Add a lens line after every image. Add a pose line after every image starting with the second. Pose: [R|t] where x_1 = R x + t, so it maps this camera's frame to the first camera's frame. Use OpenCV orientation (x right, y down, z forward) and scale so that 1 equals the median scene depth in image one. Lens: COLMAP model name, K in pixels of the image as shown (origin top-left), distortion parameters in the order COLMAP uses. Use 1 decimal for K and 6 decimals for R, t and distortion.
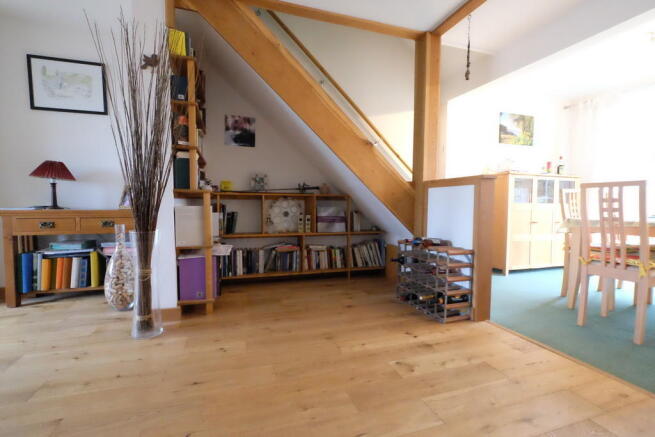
lens RADIAL K [[293.6, 0, 320.2], [0, 293.6, 217.3], [0, 0, 1]] dist [-0.001308, 0.000067]
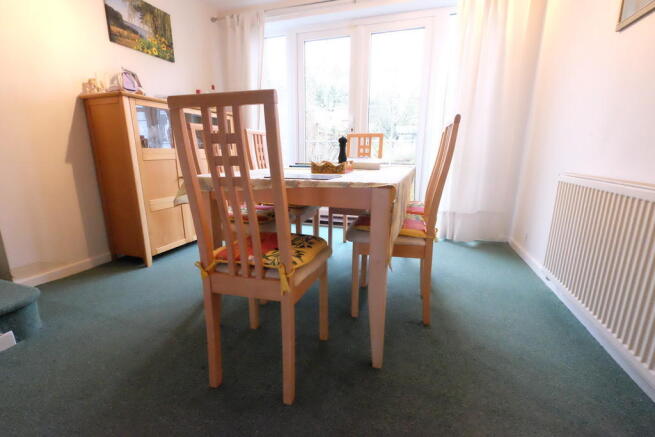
lens RADIAL K [[293.6, 0, 320.2], [0, 293.6, 217.3], [0, 0, 1]] dist [-0.001308, 0.000067]
pose [[0.608771, -0.191025, 0.770004, 0.352594], [0.049696, 0.977855, 0.203300, -0.012554], [-0.791788, -0.085497, 0.604783, 0.300082]]
